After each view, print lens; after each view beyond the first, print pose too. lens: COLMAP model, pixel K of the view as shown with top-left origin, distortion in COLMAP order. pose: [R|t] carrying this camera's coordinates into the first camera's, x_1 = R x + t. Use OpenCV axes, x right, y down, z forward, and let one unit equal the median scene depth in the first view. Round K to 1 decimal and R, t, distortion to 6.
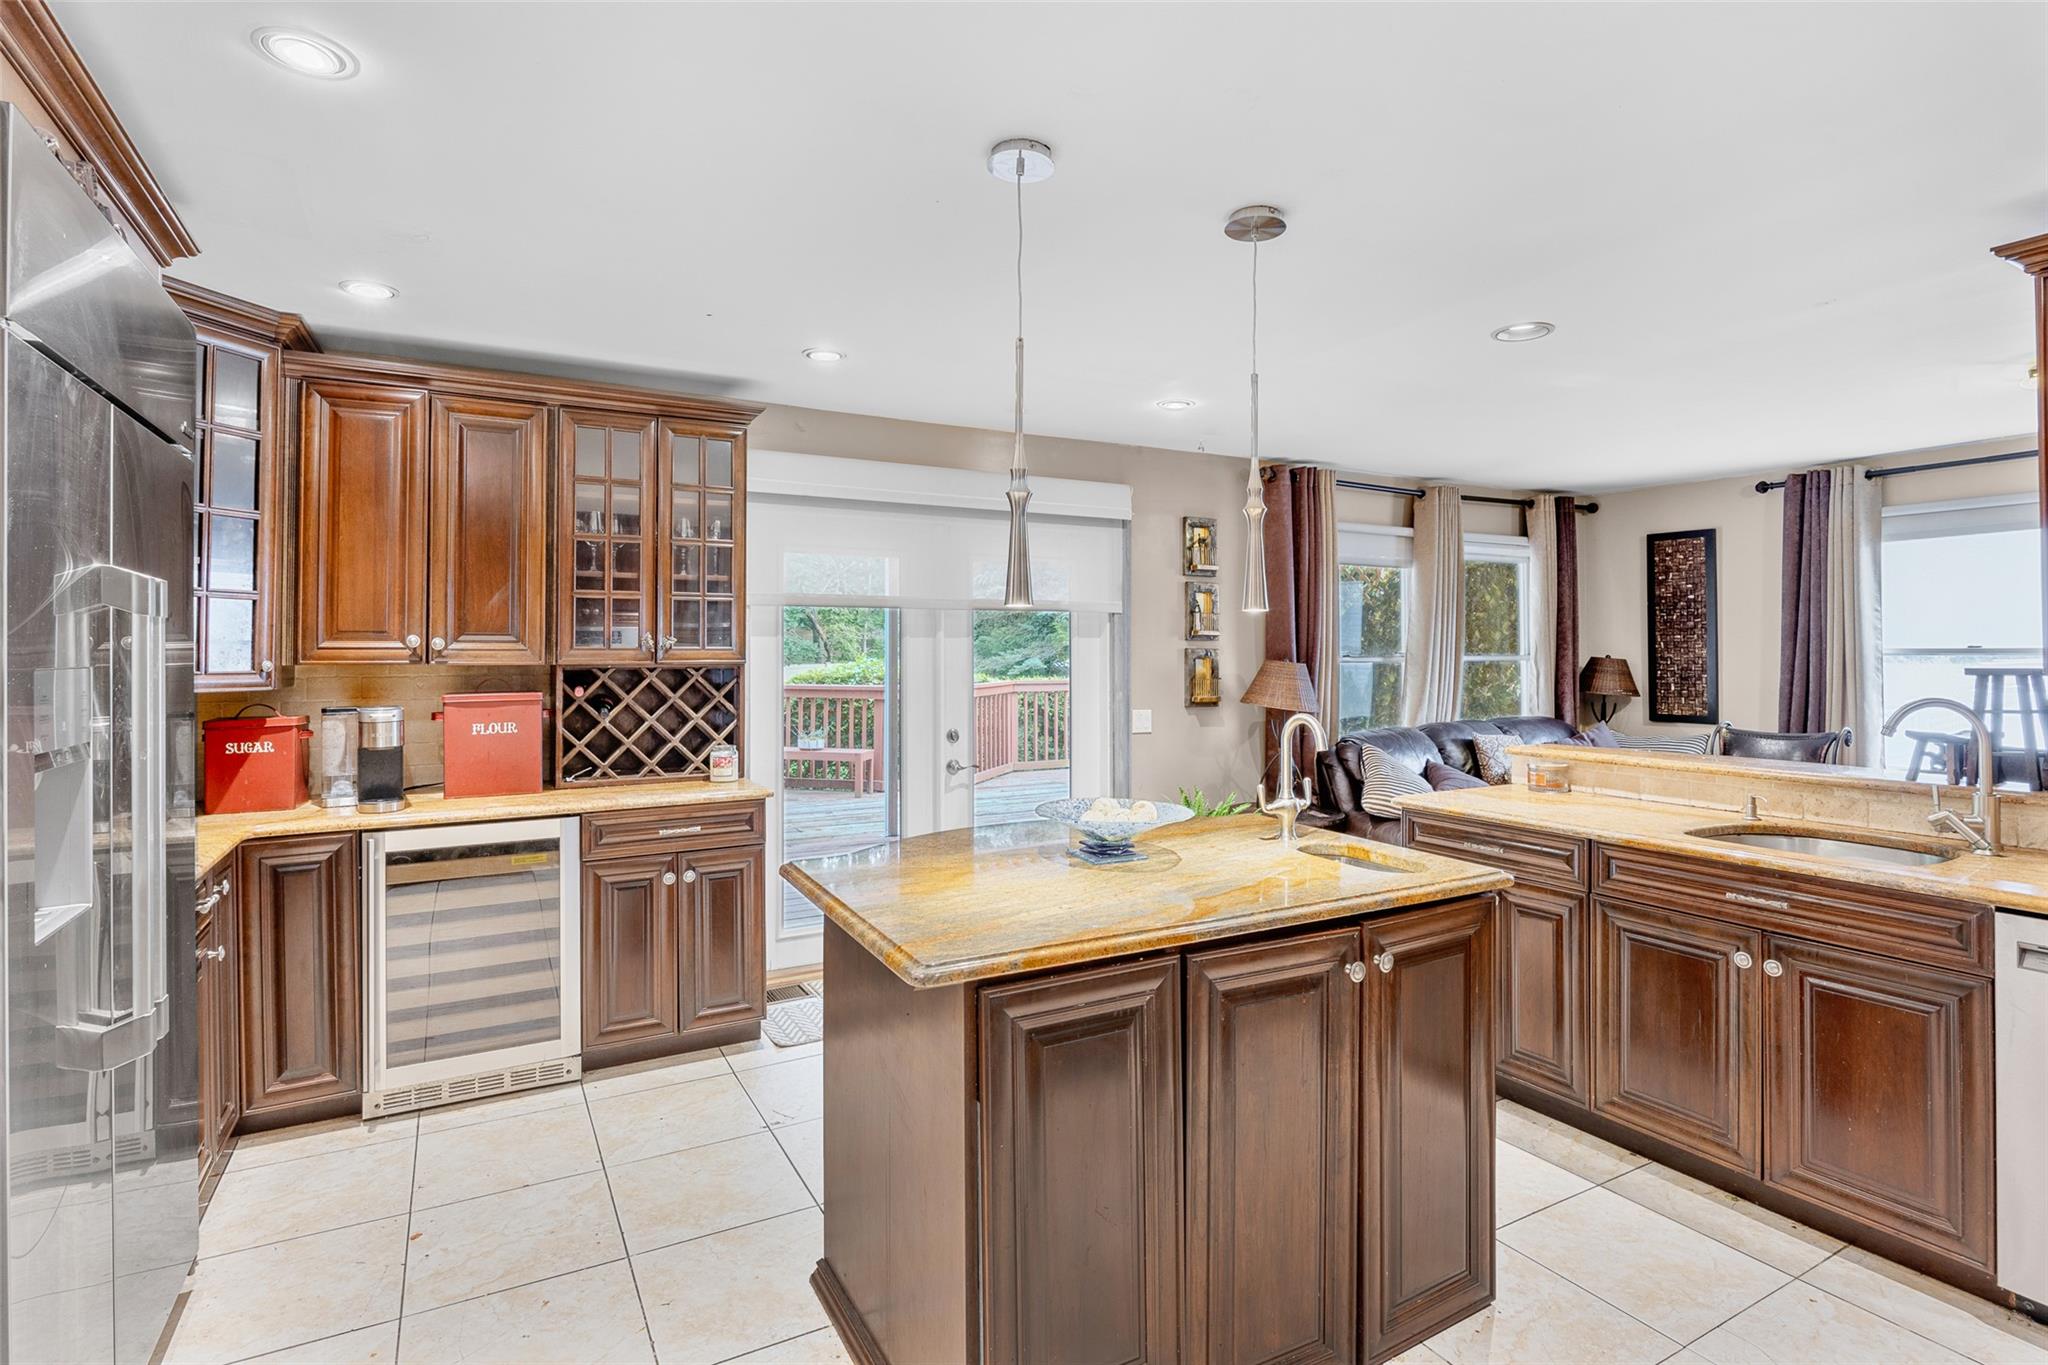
lens RADIAL K [[988.6, 0, 1022.7], [0, 988.6, 663.6], [0, 0, 1]] dist [-0.004673, -0.000072]
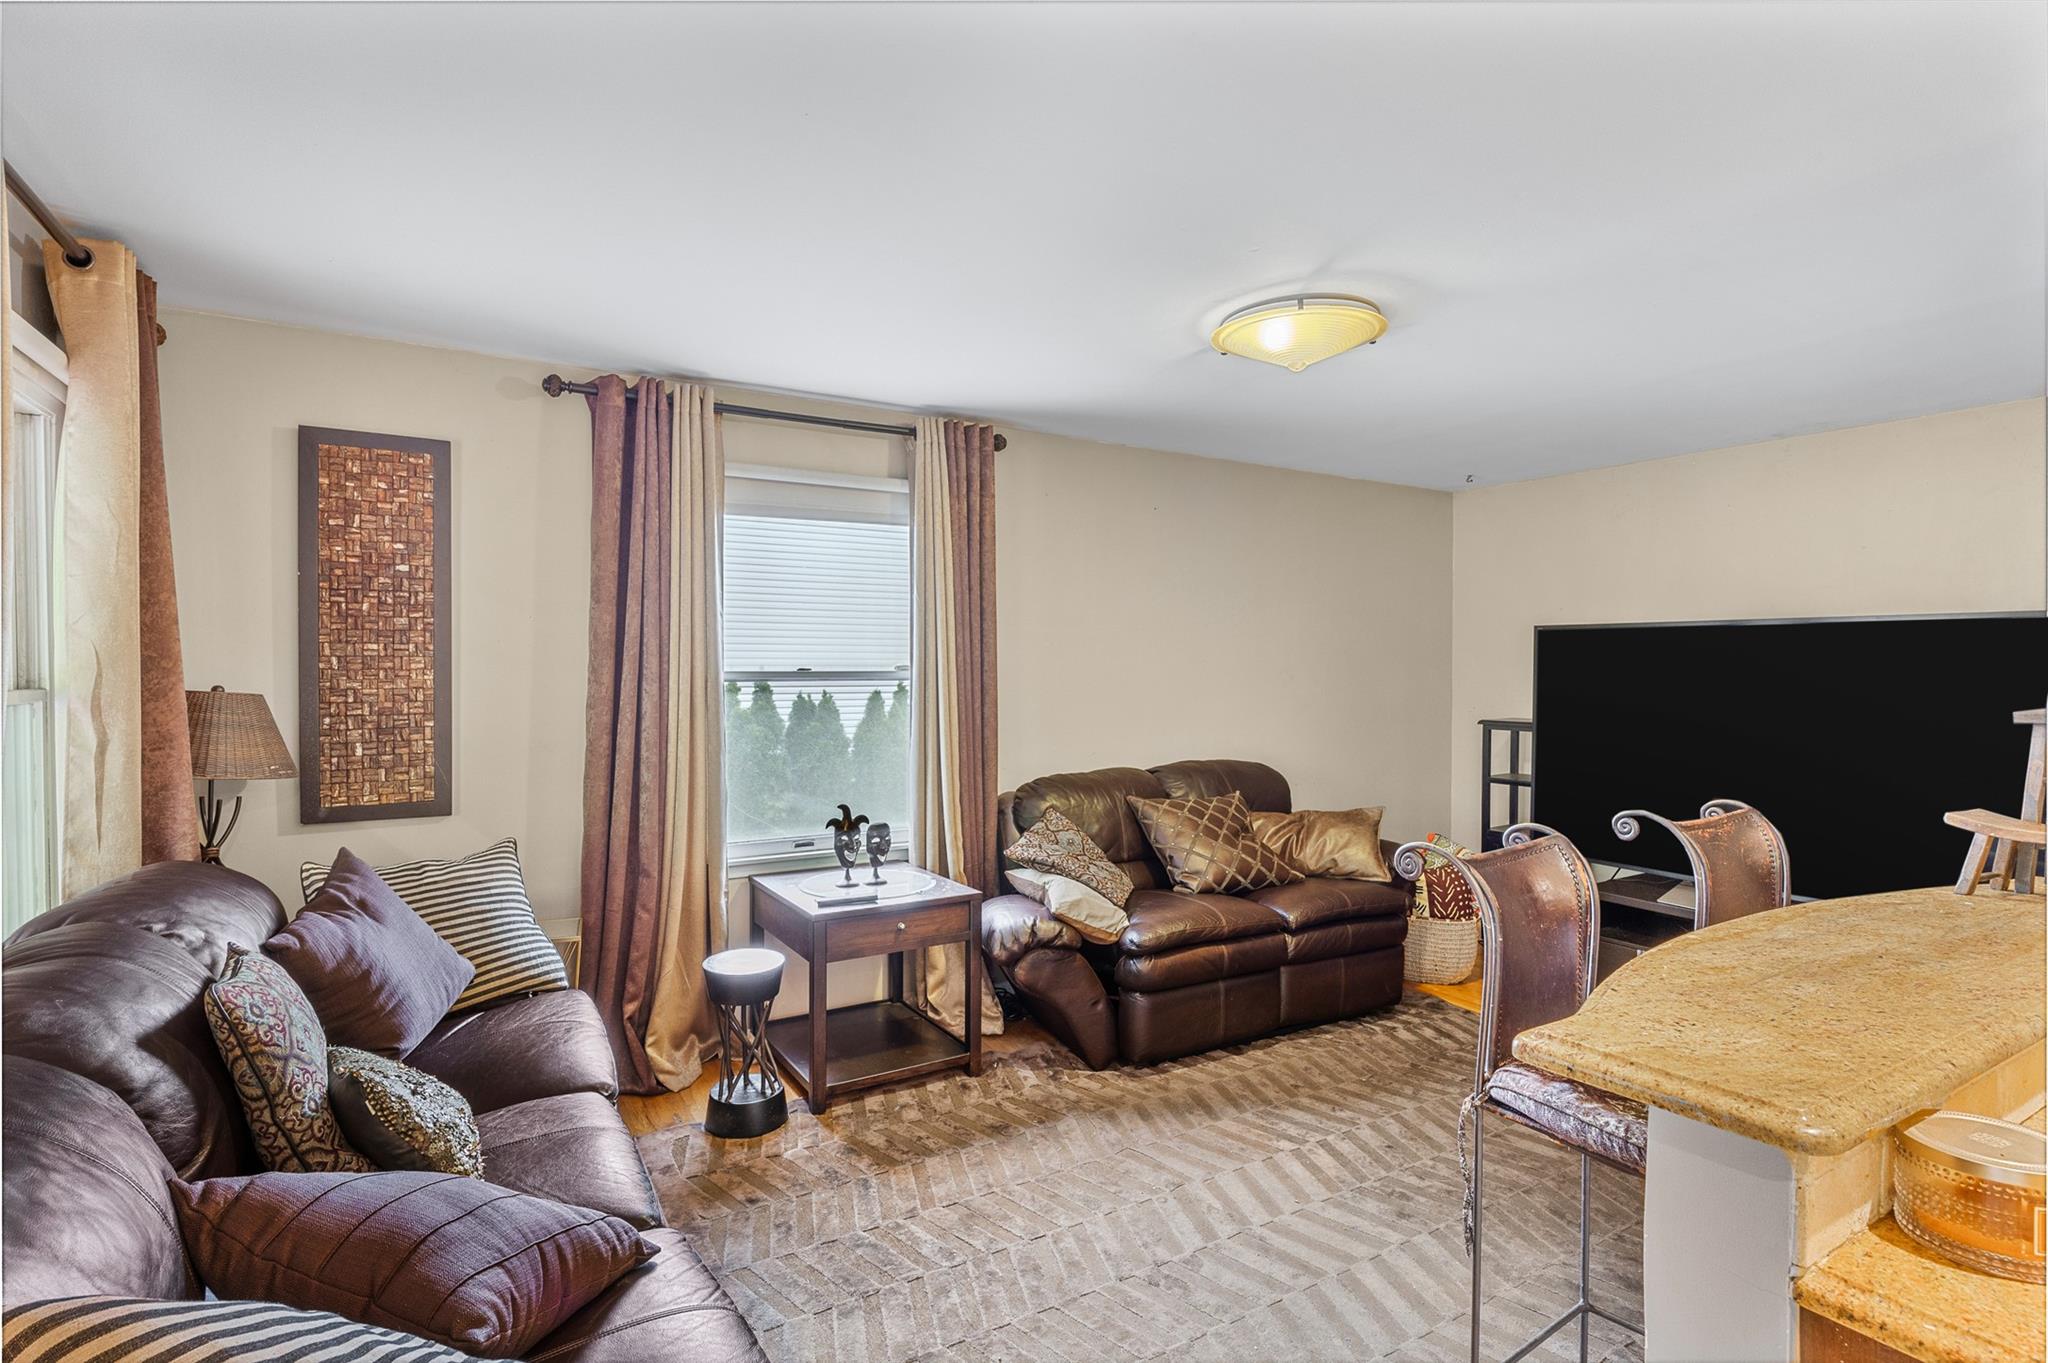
lens RADIAL K [[988.6, 0, 1024.1], [0, 988.6, 684.3], [0, 0, 1]] dist [-0.004673, -0.000072]
pose [[0.002594, -0.002375, 0.999994, 0.176078], [0.010155, 0.999946, 0.002348, -0.006402], [-0.999945, 0.010148, 0.002618, 0.684797]]
